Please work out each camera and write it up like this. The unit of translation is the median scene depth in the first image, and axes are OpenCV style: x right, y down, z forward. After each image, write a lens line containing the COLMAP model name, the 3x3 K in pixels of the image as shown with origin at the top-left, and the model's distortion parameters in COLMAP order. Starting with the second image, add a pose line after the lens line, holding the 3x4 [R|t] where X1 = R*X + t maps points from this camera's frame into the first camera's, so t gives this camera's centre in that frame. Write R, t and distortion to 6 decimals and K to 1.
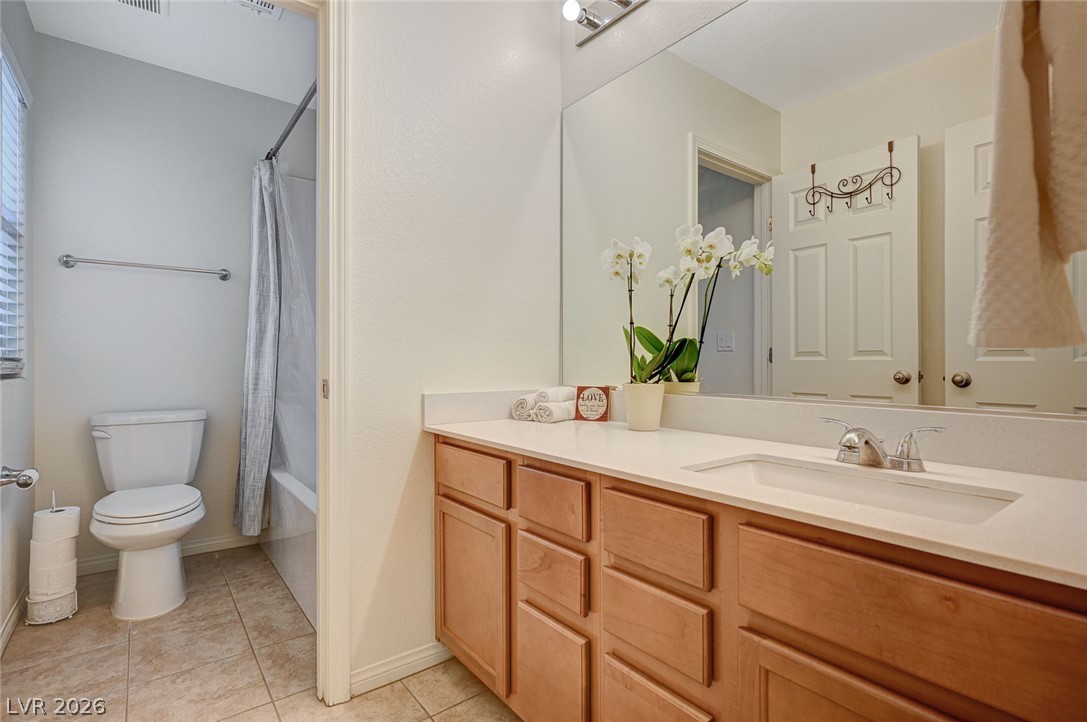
lens RADIAL K [[521.8, 0, 543.8], [0, 521.8, 363.4], [0, 0, 1]] dist [0.001105, -0.000551]
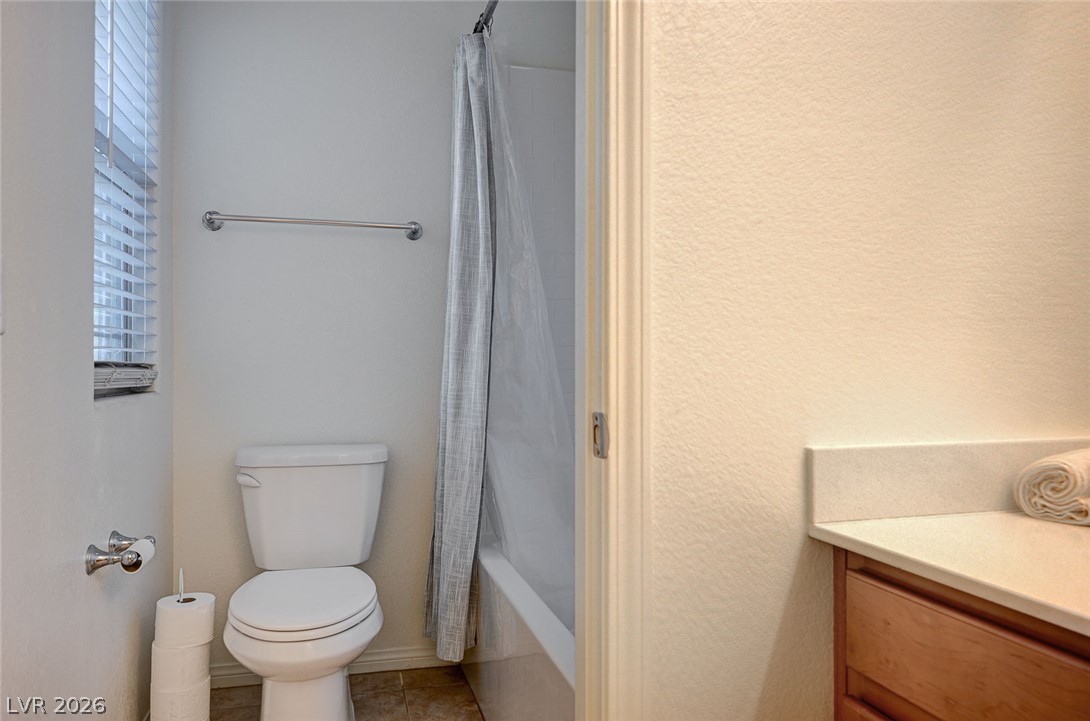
lens RADIAL K [[721.4, 0, 544.3], [0, 721.4, 361.6], [0, 0, 1]] dist [-0.001618, 0.000256]
pose [[0.927093, -0.001490, -0.374829, -0.147348], [-0.002314, 0.999950, -0.009701, -0.004227], [0.374825, 0.009861, 0.927043, 0.266647]]
